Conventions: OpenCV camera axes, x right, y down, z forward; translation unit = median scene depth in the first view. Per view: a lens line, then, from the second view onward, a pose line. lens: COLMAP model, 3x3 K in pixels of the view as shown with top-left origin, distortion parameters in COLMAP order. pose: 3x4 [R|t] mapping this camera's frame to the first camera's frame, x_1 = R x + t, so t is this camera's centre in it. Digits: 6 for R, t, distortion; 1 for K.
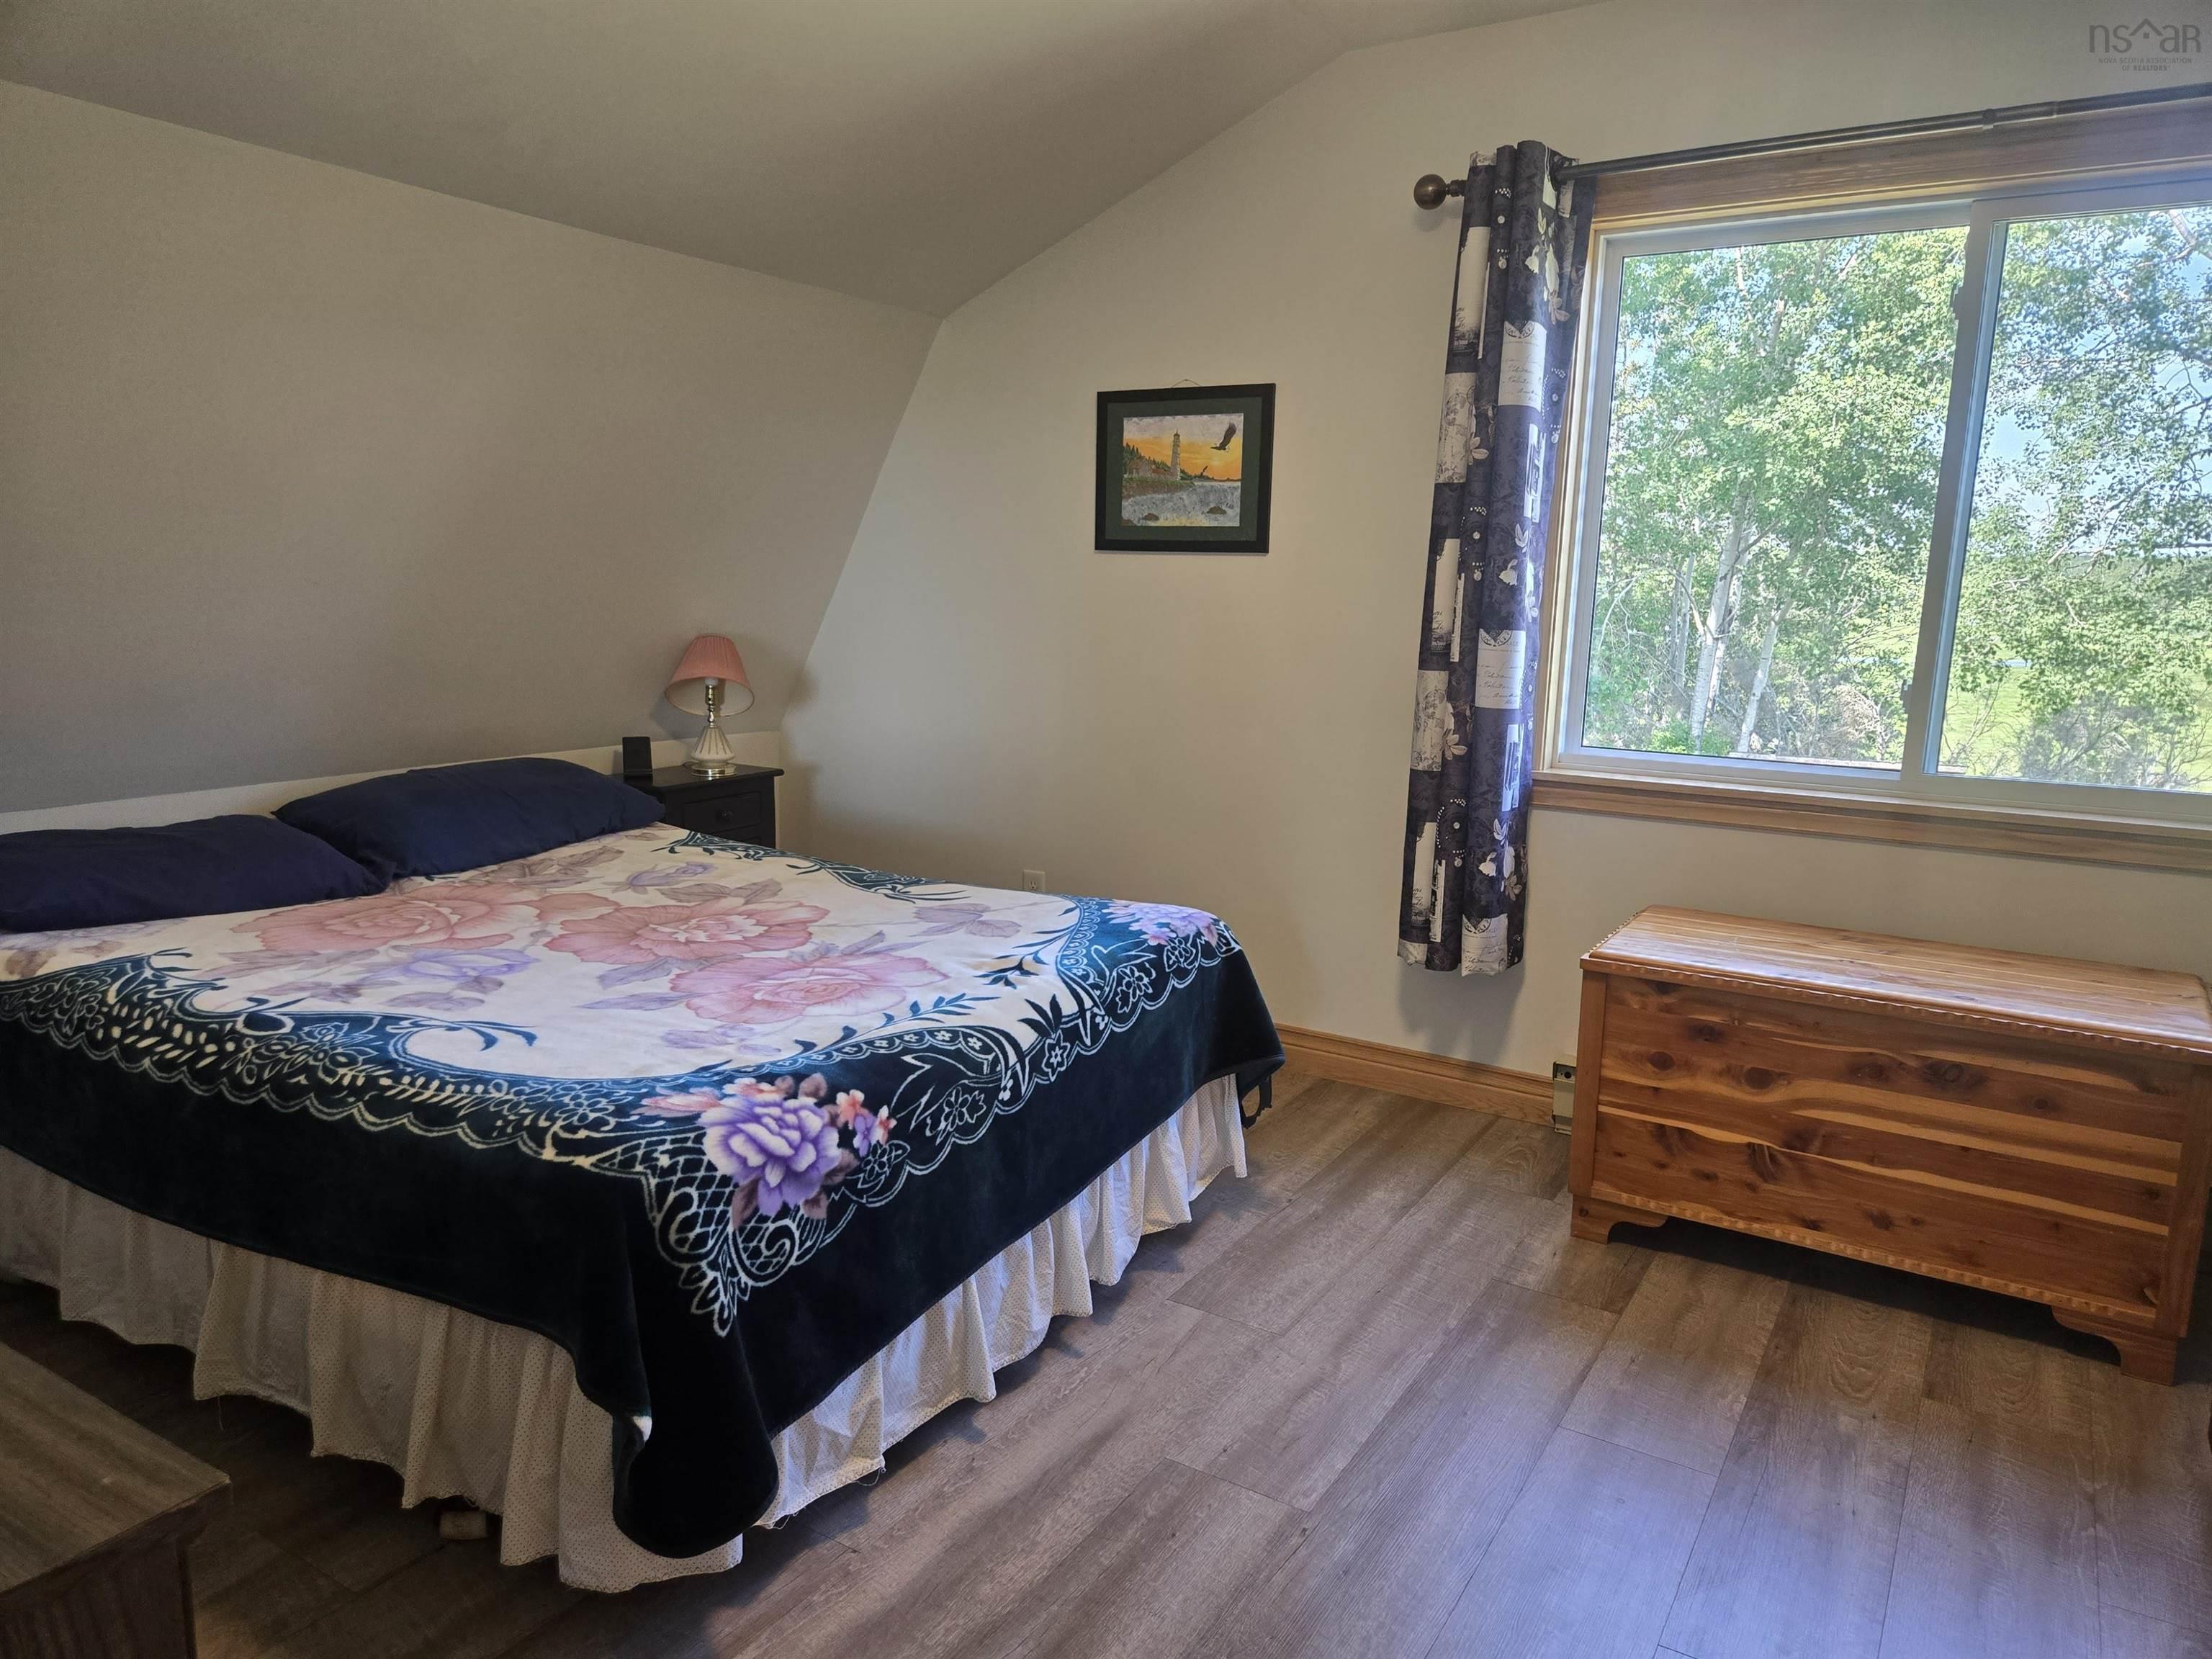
lens RADIAL K [[1475.2, 0, 1125.2], [0, 1475.2, 835.1], [0, 0, 1]] dist [0.053718, -0.044325]
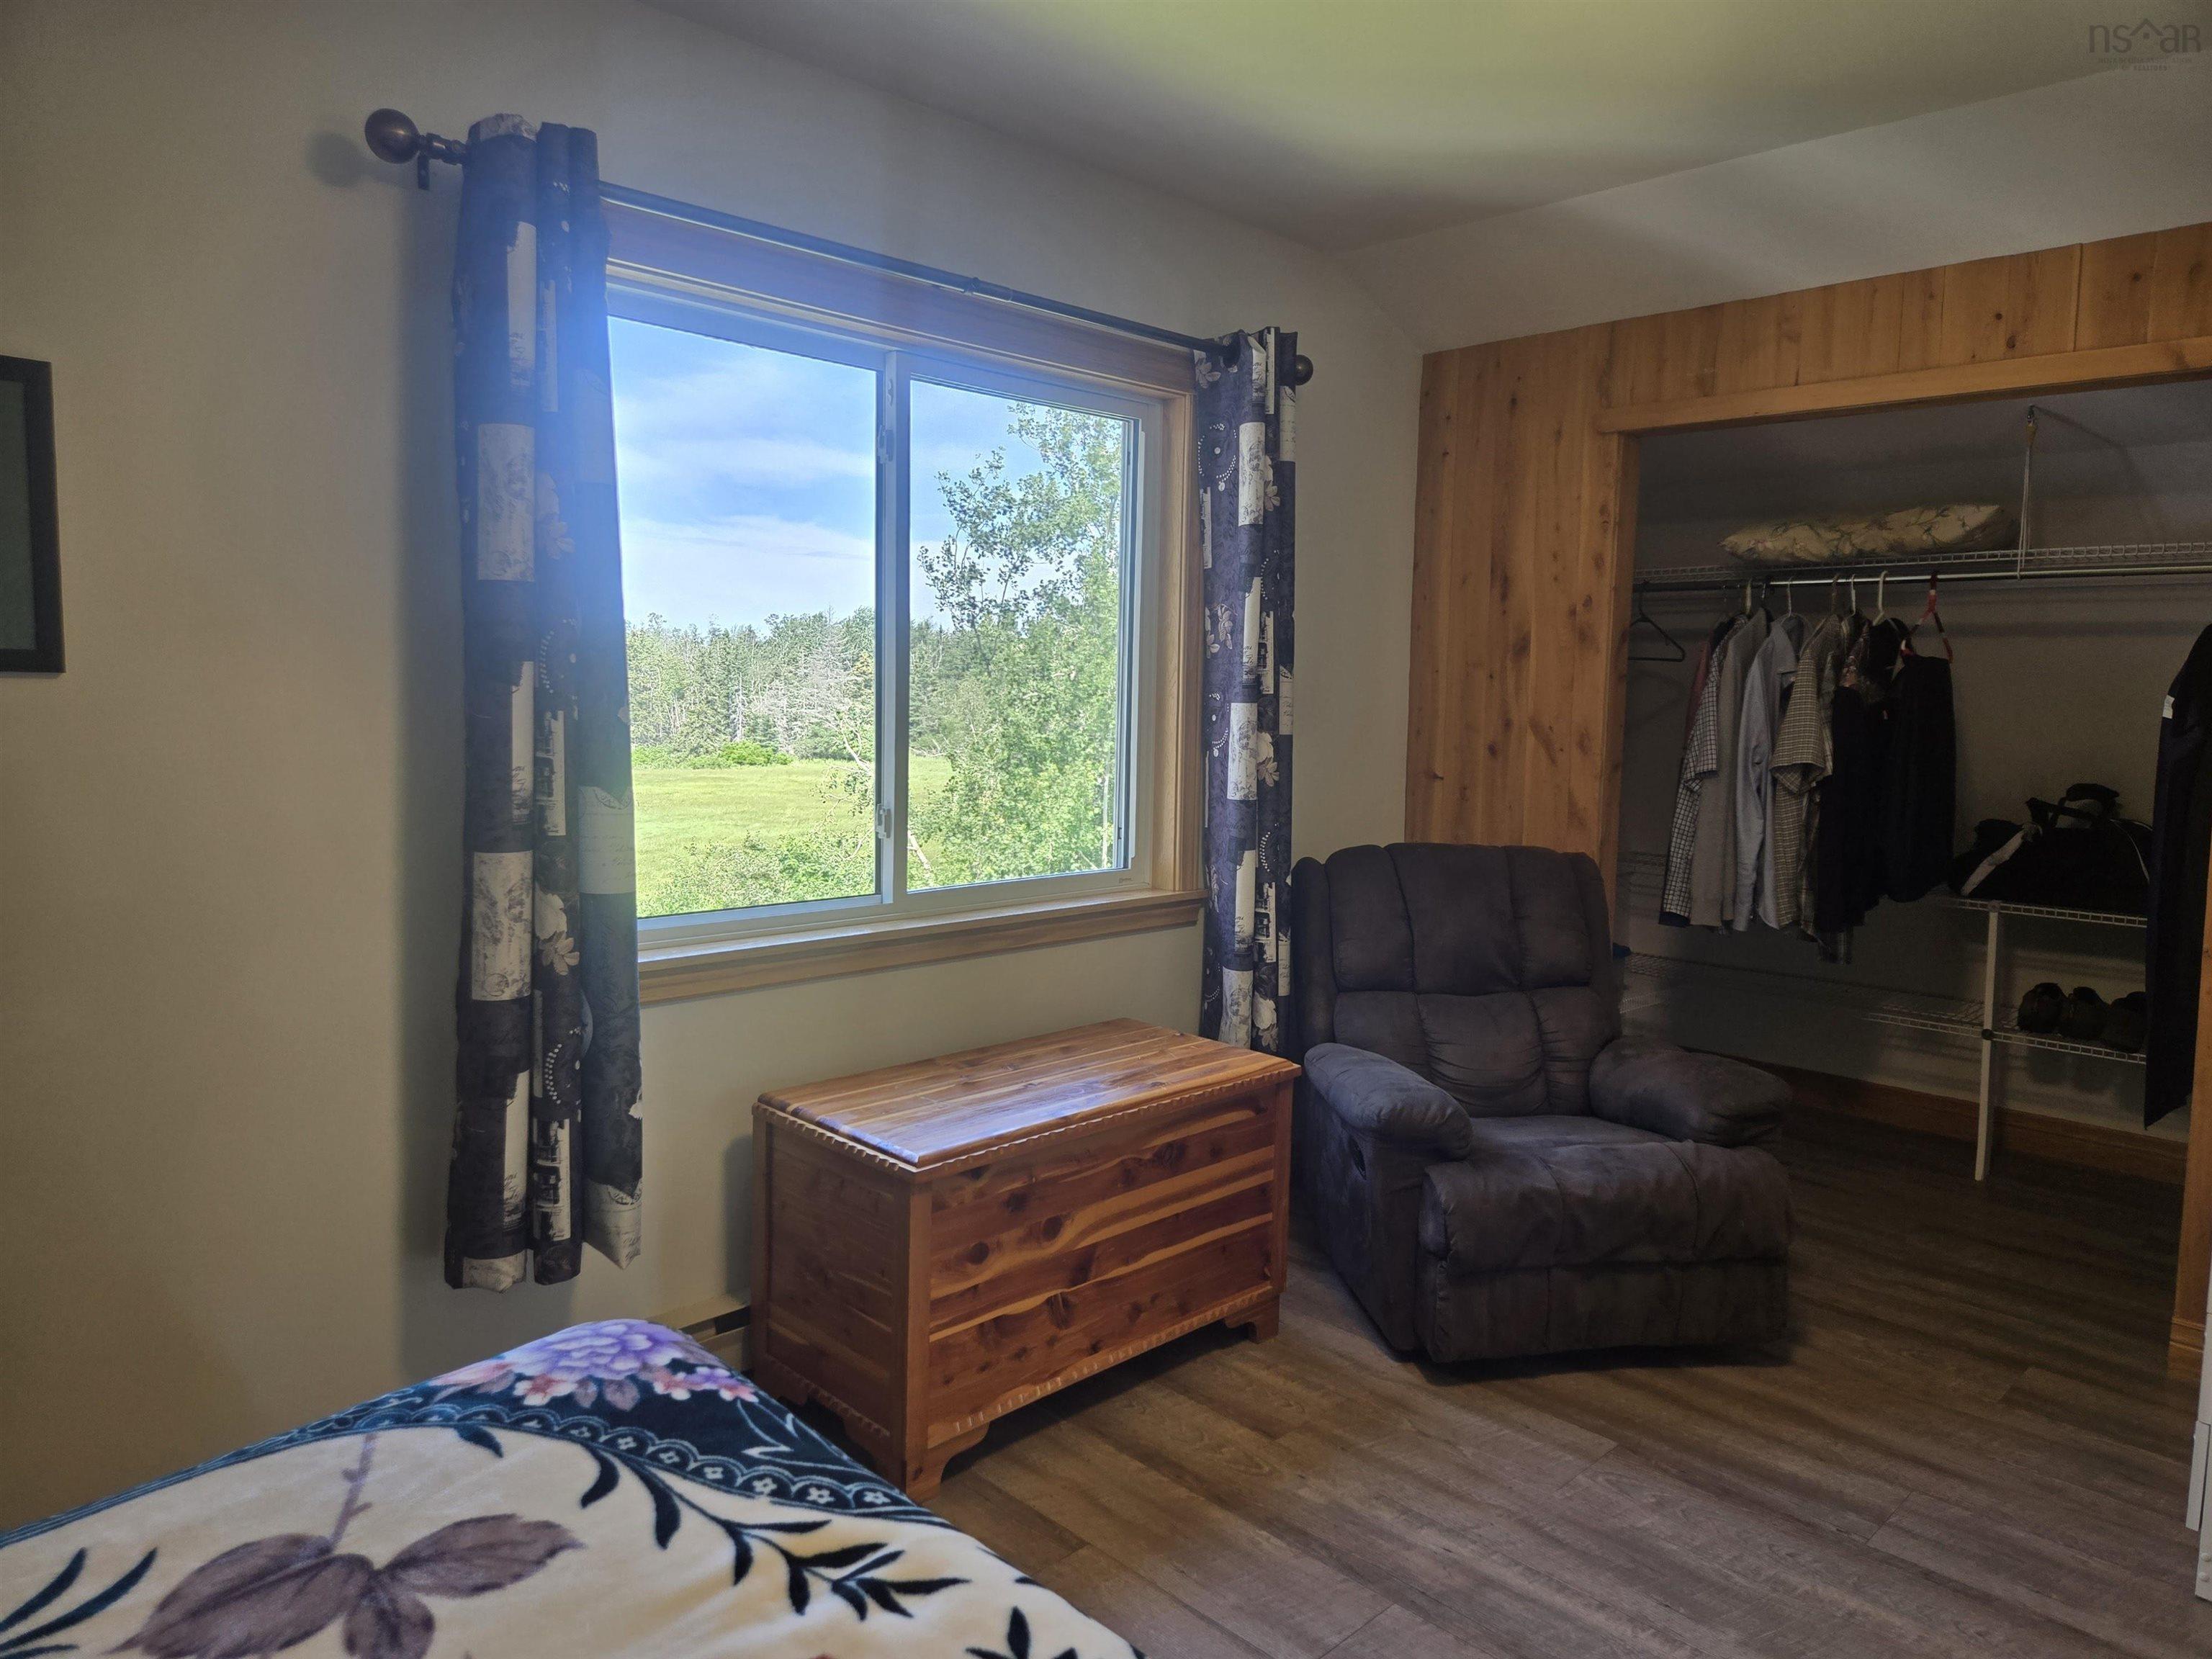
lens RADIAL K [[1475.2, 0, 1104.8], [0, 1475.2, 818.5], [0, 0, 1]] dist [0.053718, -0.044325]
pose [[0.249148, -0.109020, 0.962310, -0.391529], [0.161483, 0.984410, 0.069714, -0.135137], [-0.954907, 0.138028, 0.262869, 0.583198]]
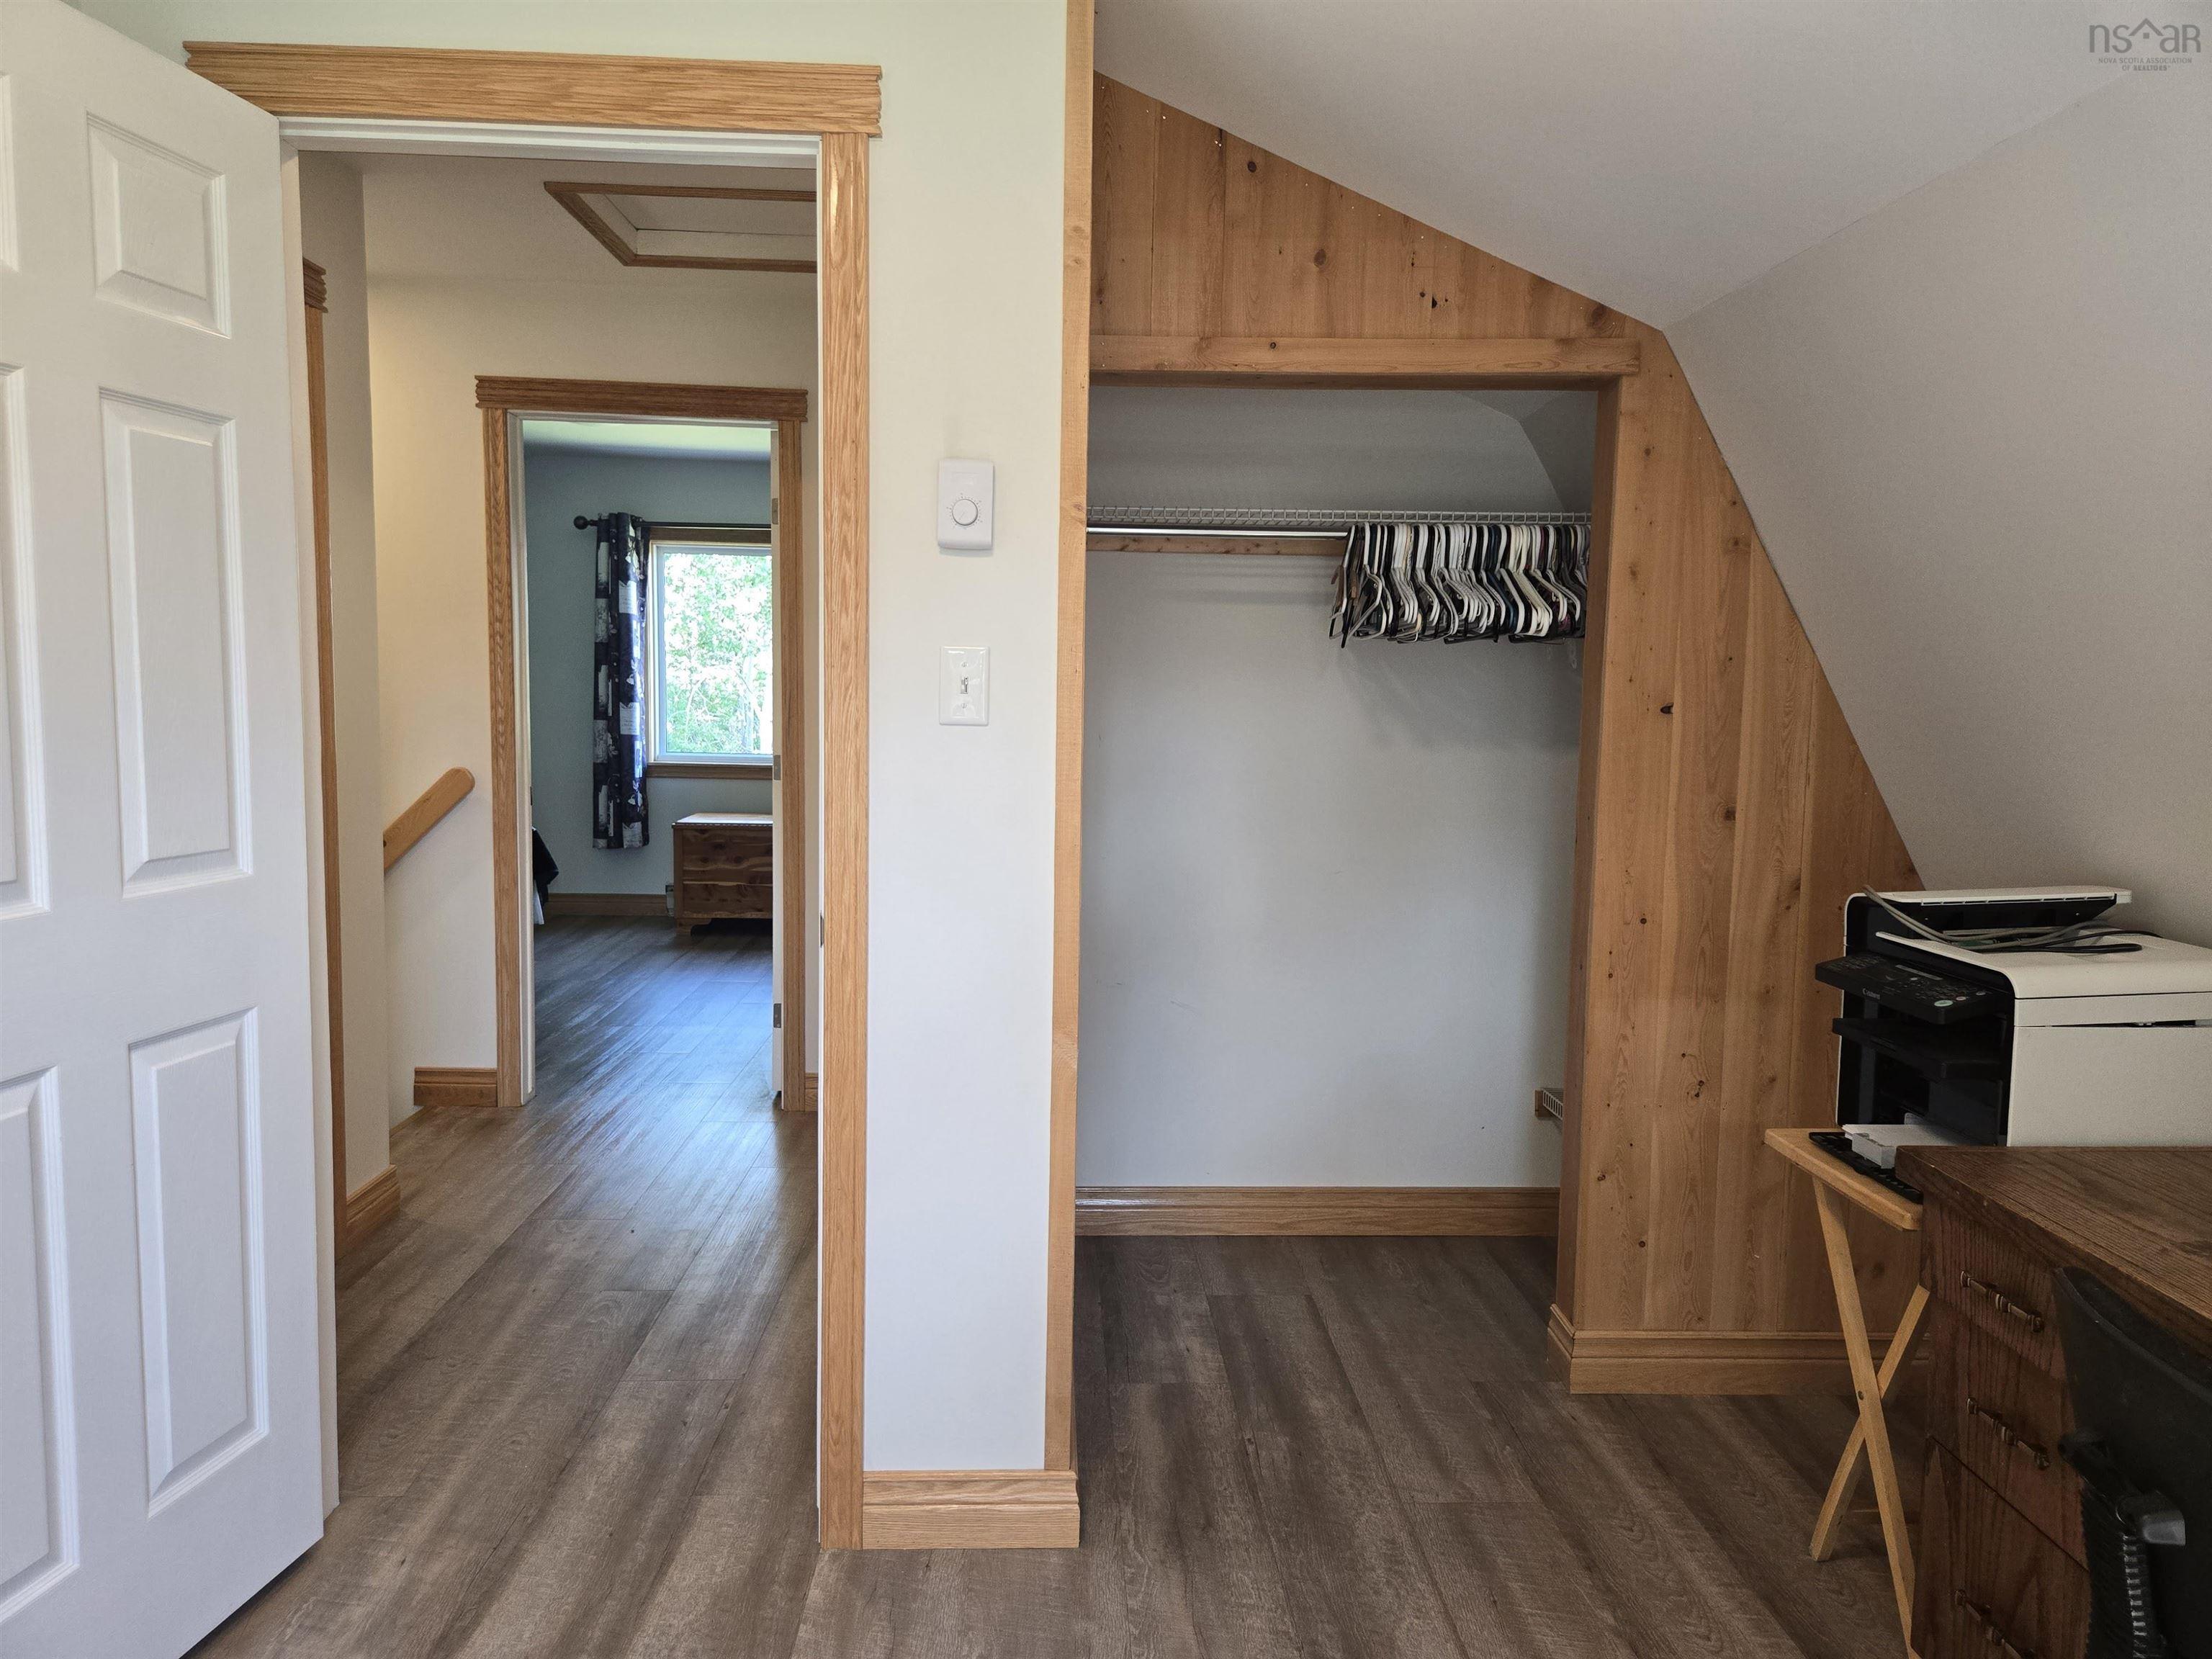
lens RADIAL K [[1475.2, 0, 1111.8], [0, 1475.2, 810.5], [0, 0, 1]] dist [0.053718, -0.044325]
pose [[0.838947, -0.067634, 0.539994, -0.415166], [0.093148, 0.995451, -0.020038, 0.164144], [-0.536182, 0.067110, 0.841430, -1.489636]]
